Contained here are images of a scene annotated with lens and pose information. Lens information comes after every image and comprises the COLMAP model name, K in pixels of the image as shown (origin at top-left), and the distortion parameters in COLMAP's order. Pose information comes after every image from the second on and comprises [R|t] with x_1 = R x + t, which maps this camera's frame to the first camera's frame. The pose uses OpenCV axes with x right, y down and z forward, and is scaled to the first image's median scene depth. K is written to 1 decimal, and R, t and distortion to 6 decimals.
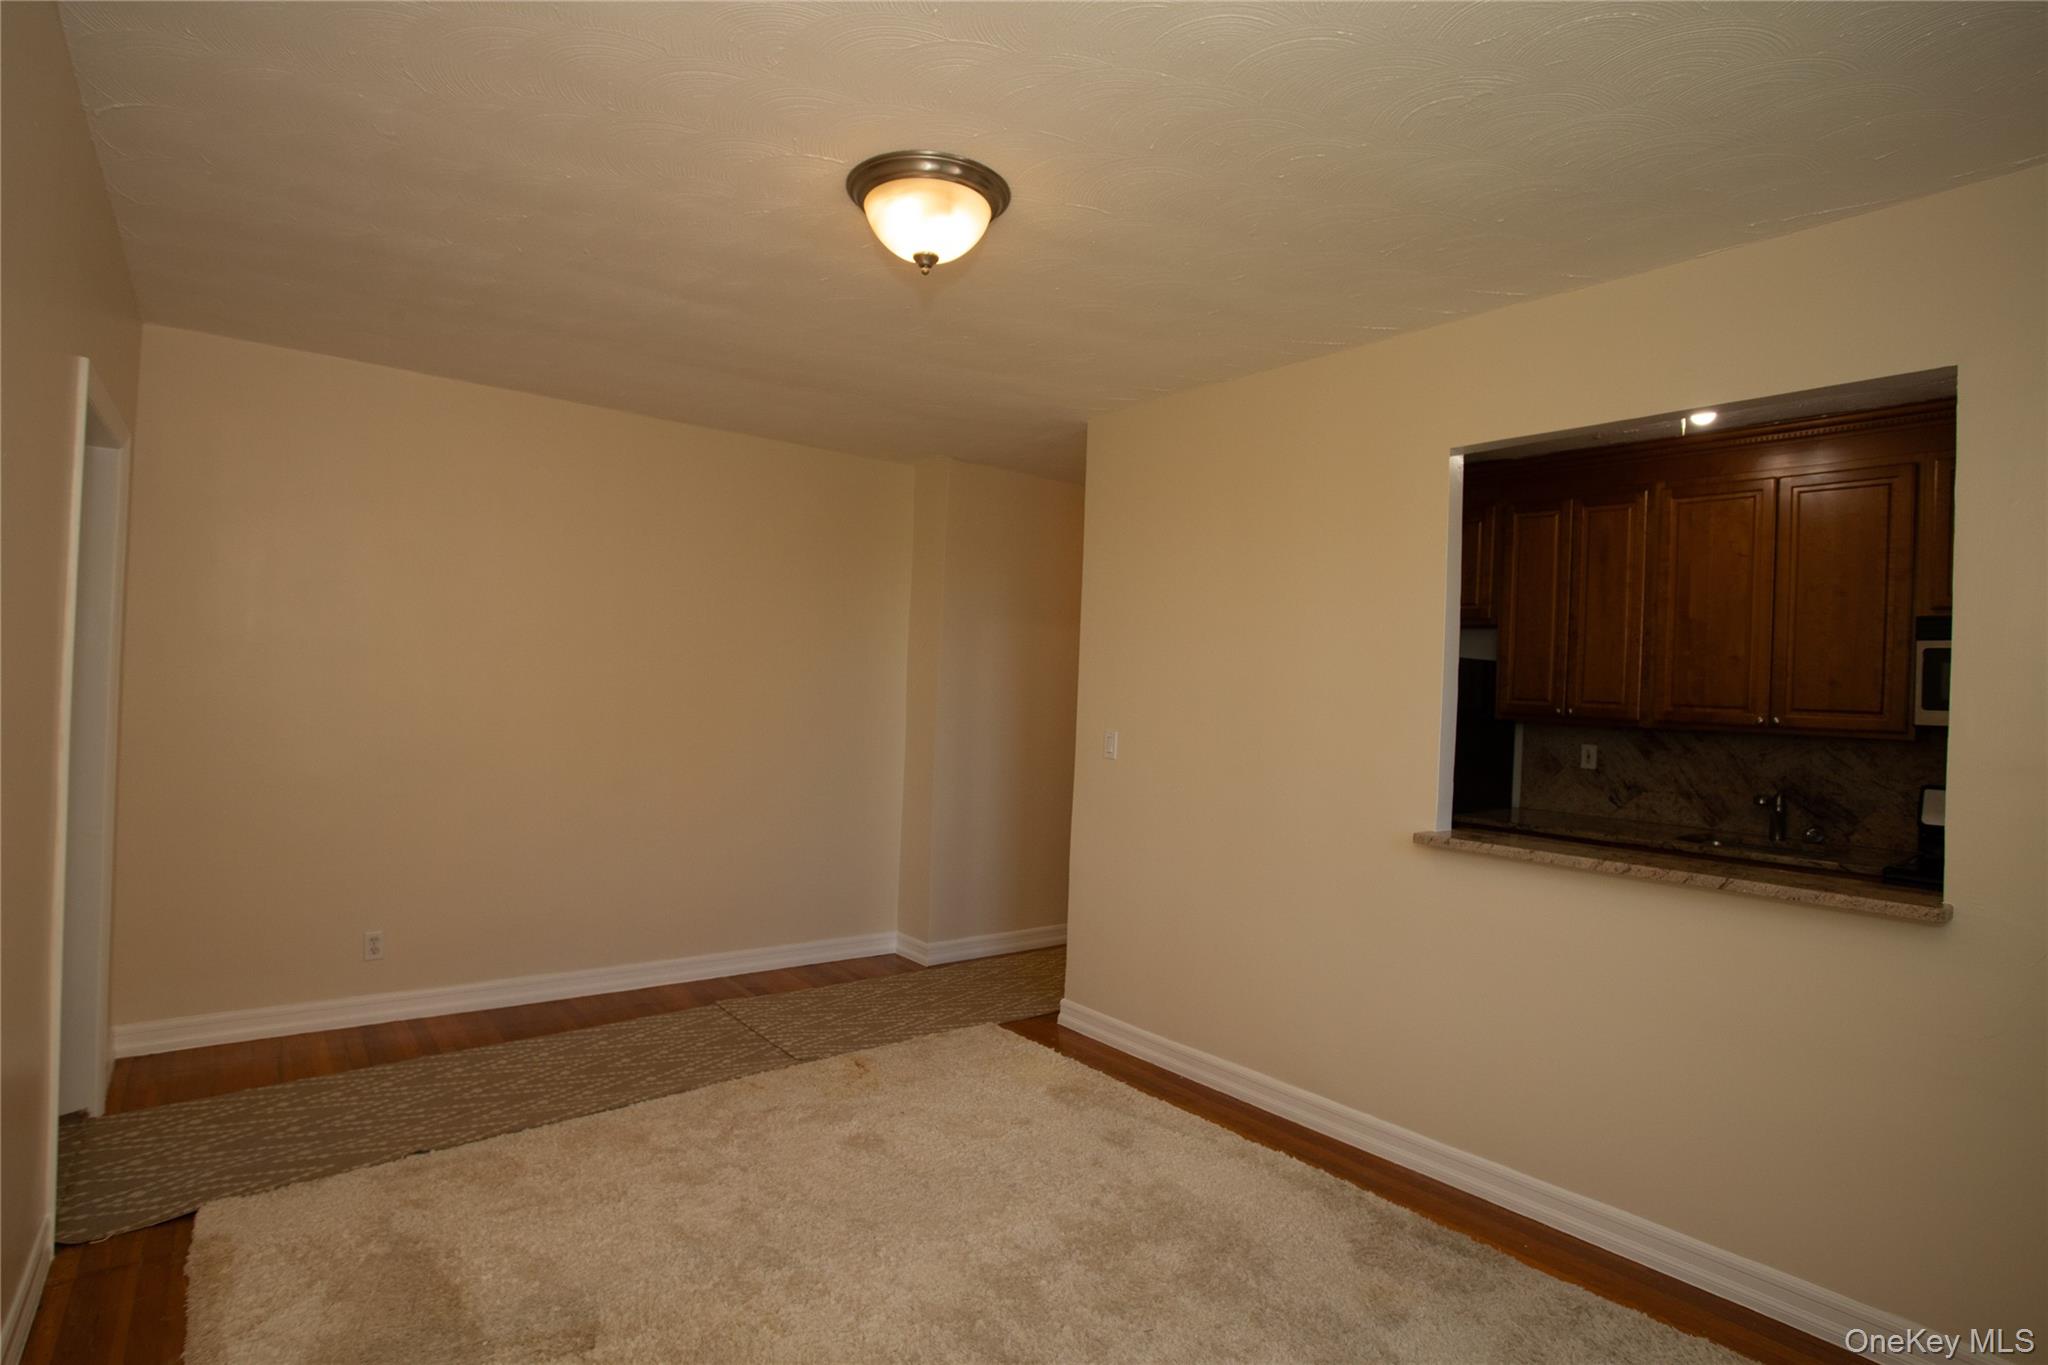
lens RADIAL K [[1033.2, 0, 1016.5], [0, 1033.2, 676.3], [0, 0, 1]] dist [-0.098127, 0.053787]
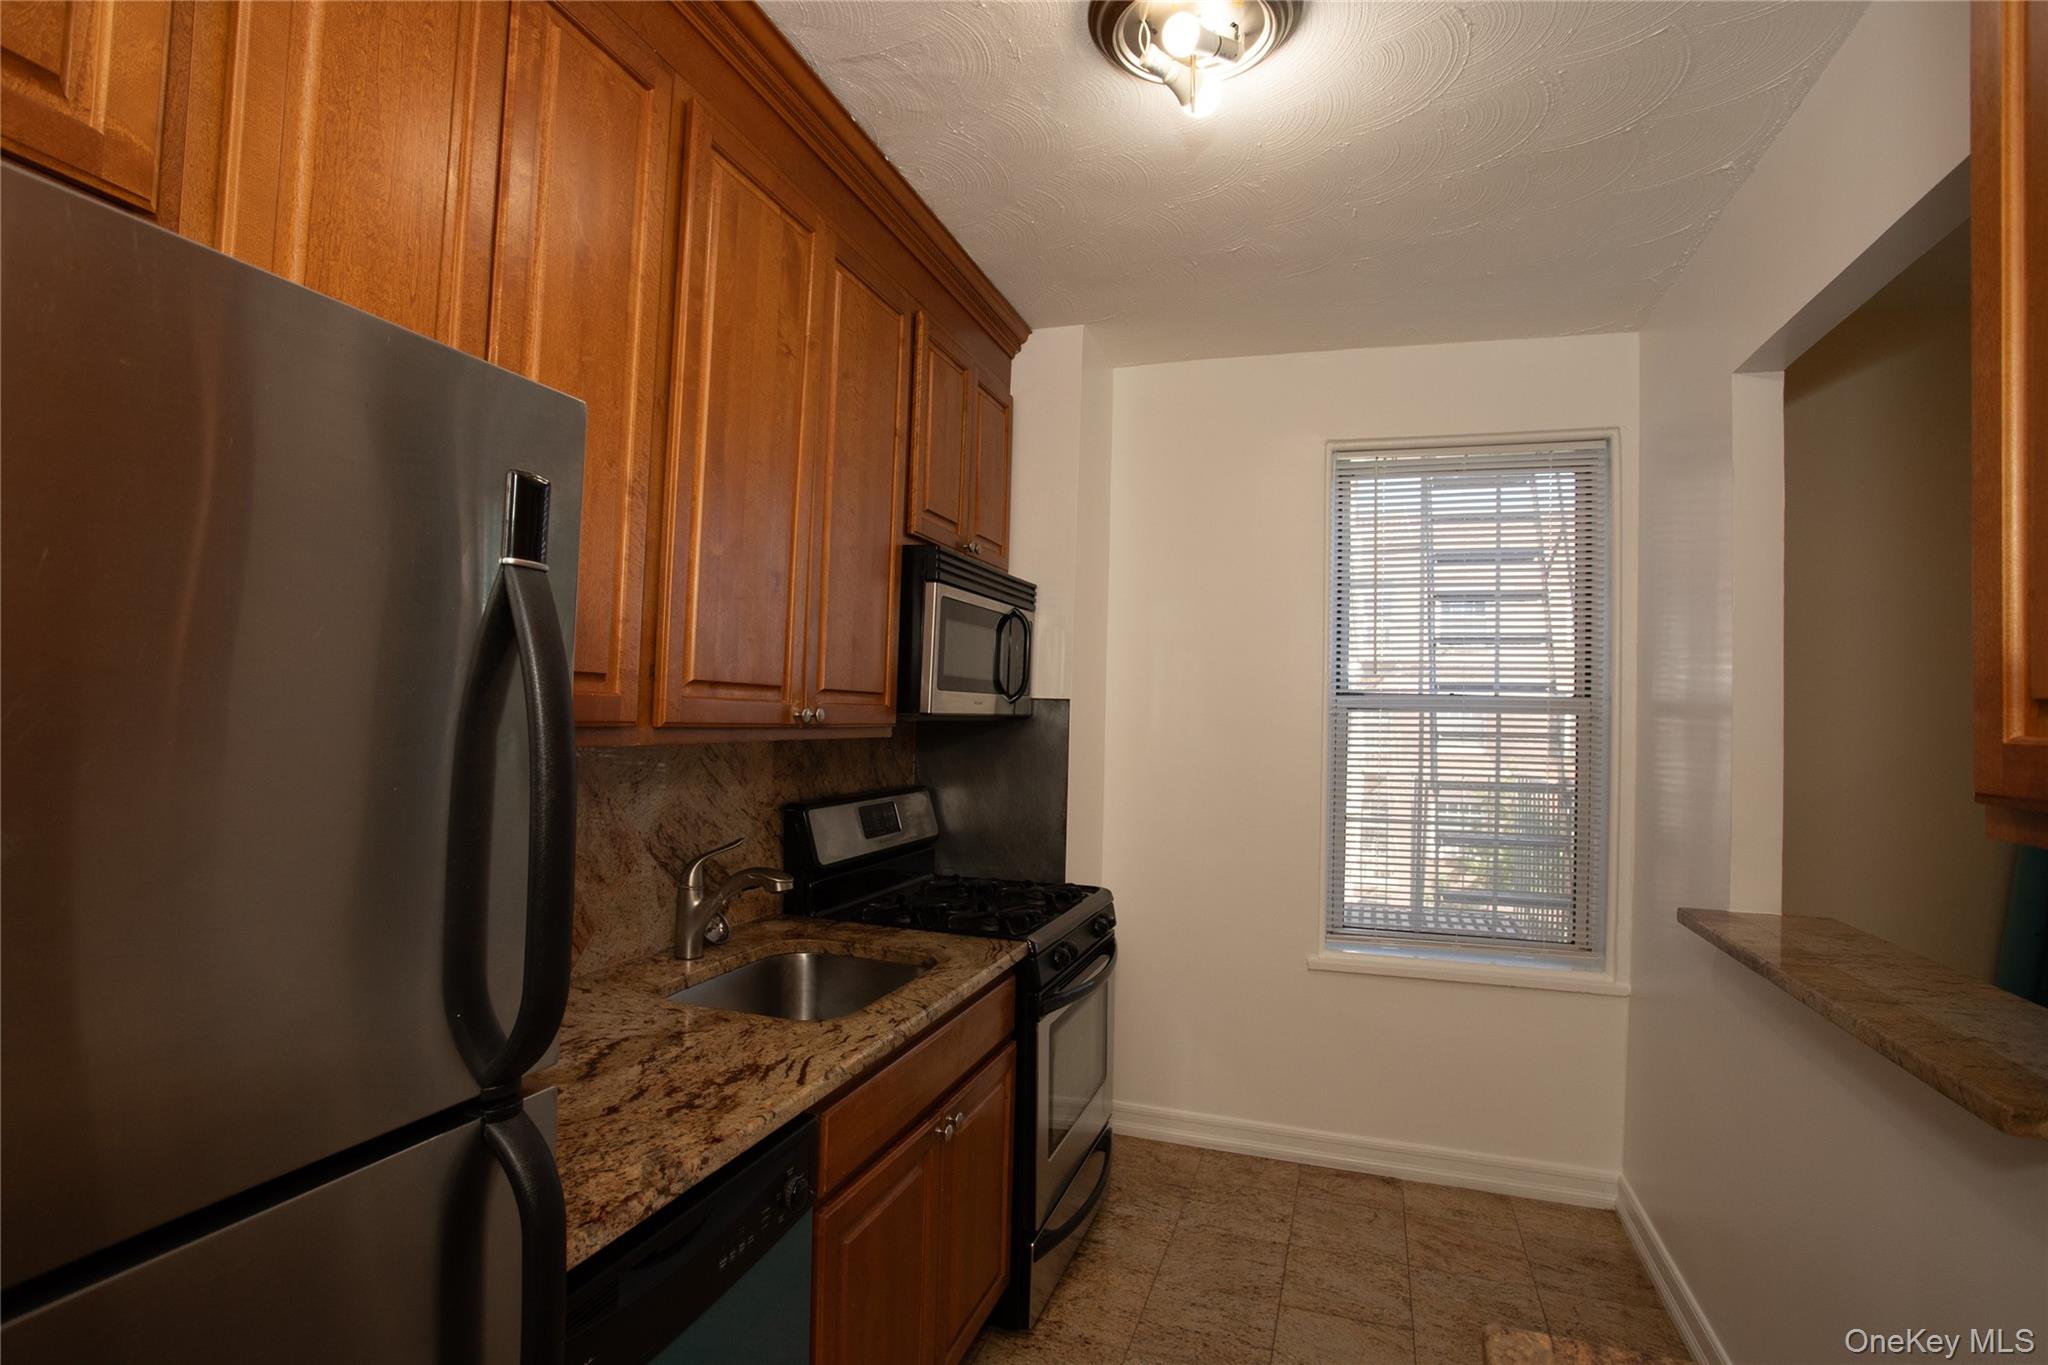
lens RADIAL K [[1033.2, 0, 1016.5], [0, 1033.2, 676.3], [0, 0, 1]] dist [-0.098127, 0.053787]
pose [[-0.543178, -0.030729, 0.839055, 0.254972], [-0.059750, 0.998211, -0.002123, 0.018757], [-0.837489, -0.051287, -0.544042, 1.078832]]
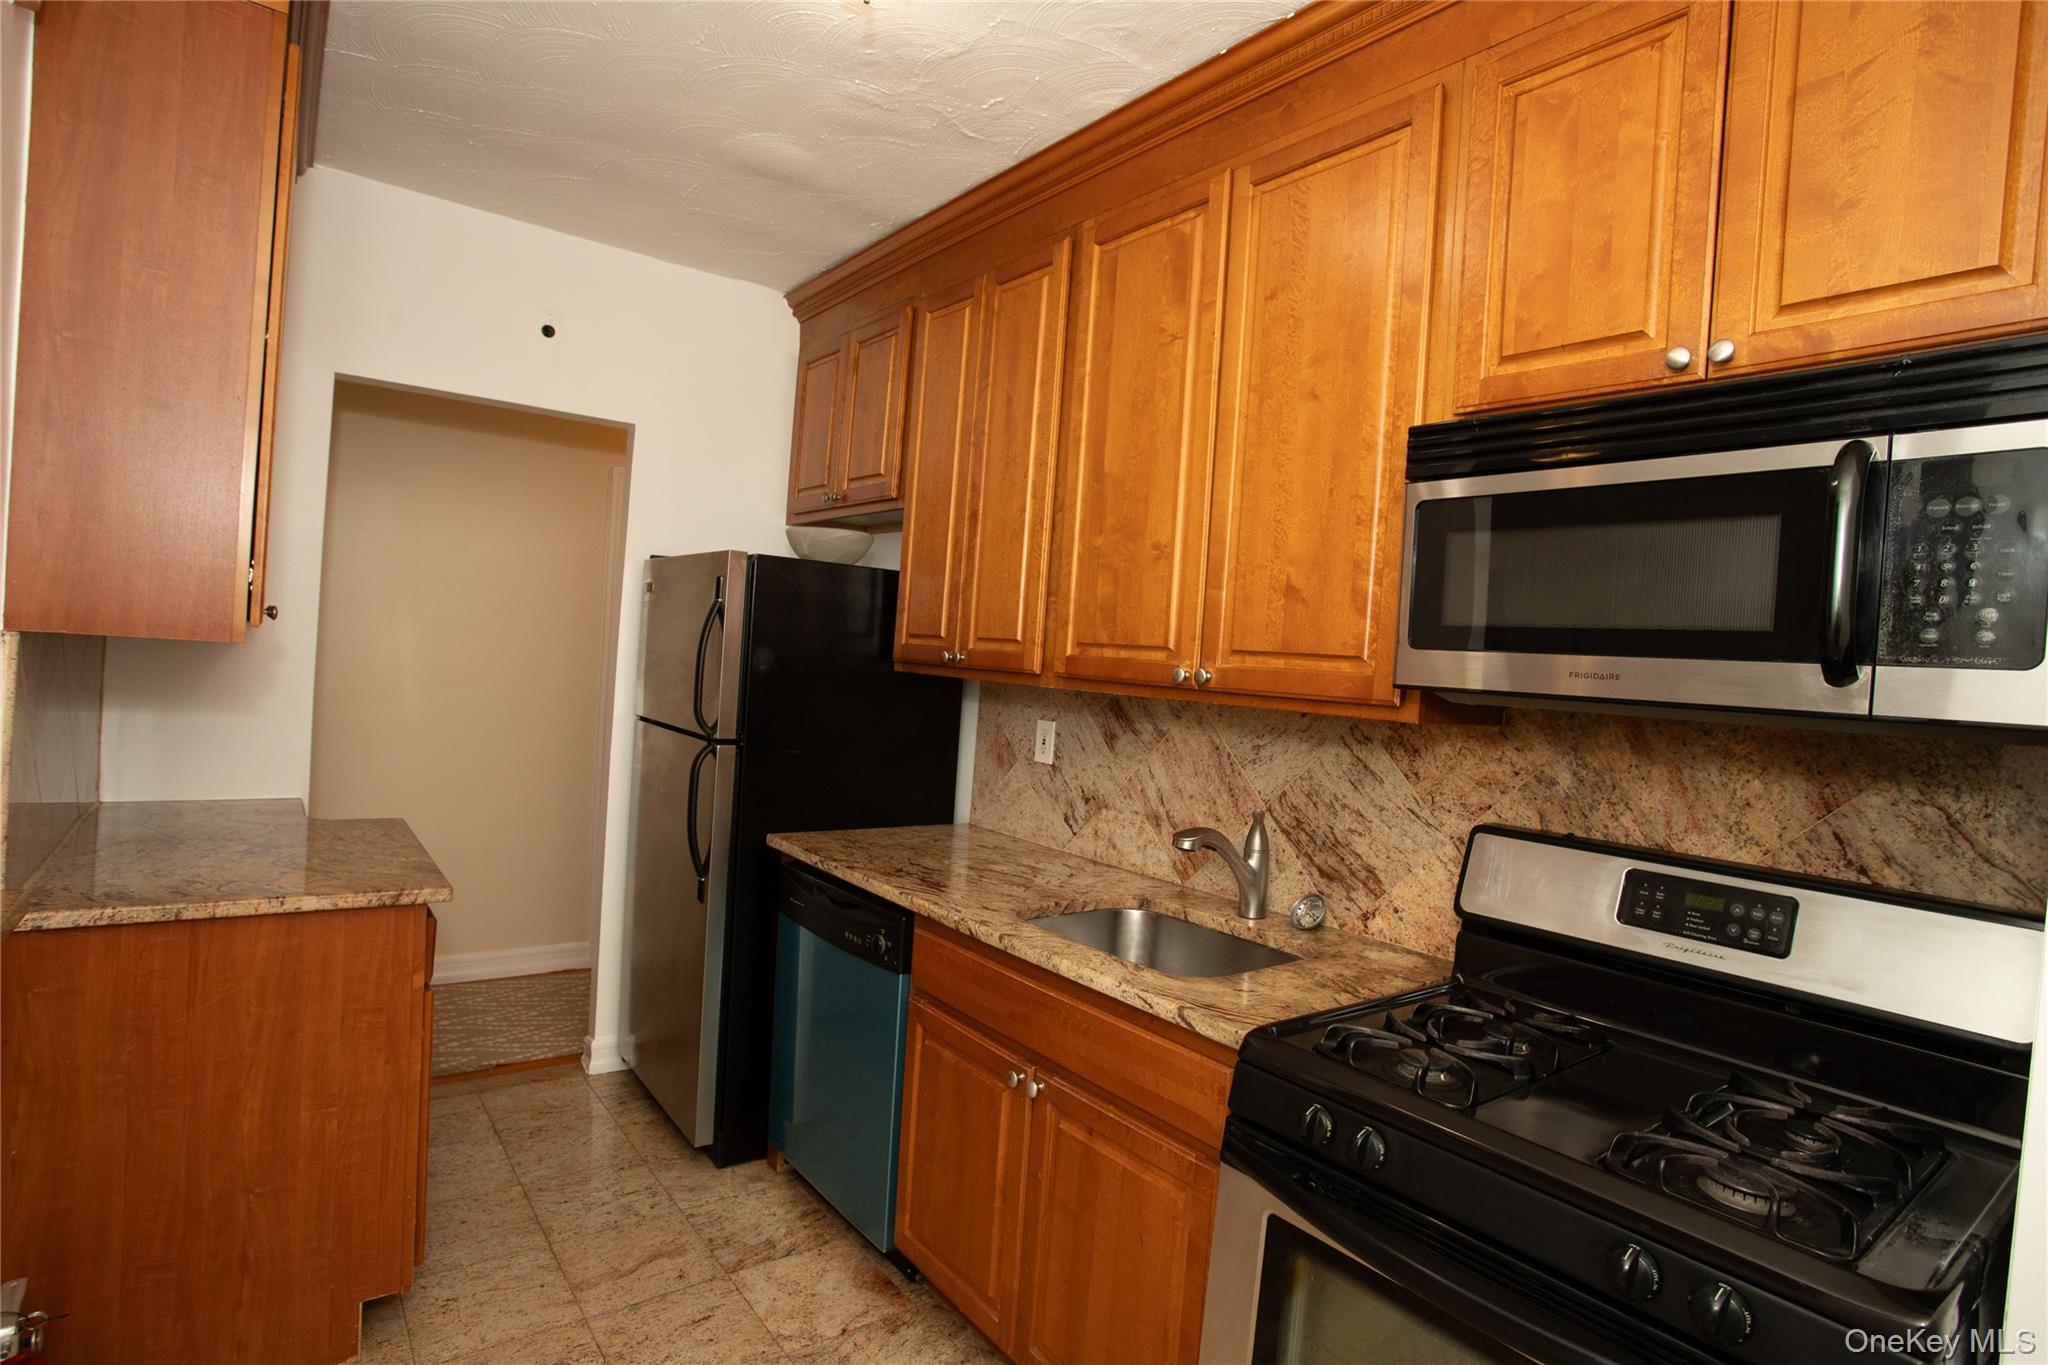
lens RADIAL K [[1024.5, 0, 1015.3], [0, 1024.5, 679.2], [0, 0, 1]] dist [-0.077606, 0.030980]
pose [[0.999364, 0.033043, -0.013407, 0.614202], [-0.032735, 0.999208, 0.022608, 0.034768], [0.014143, -0.022154, 0.999655, 0.460735]]
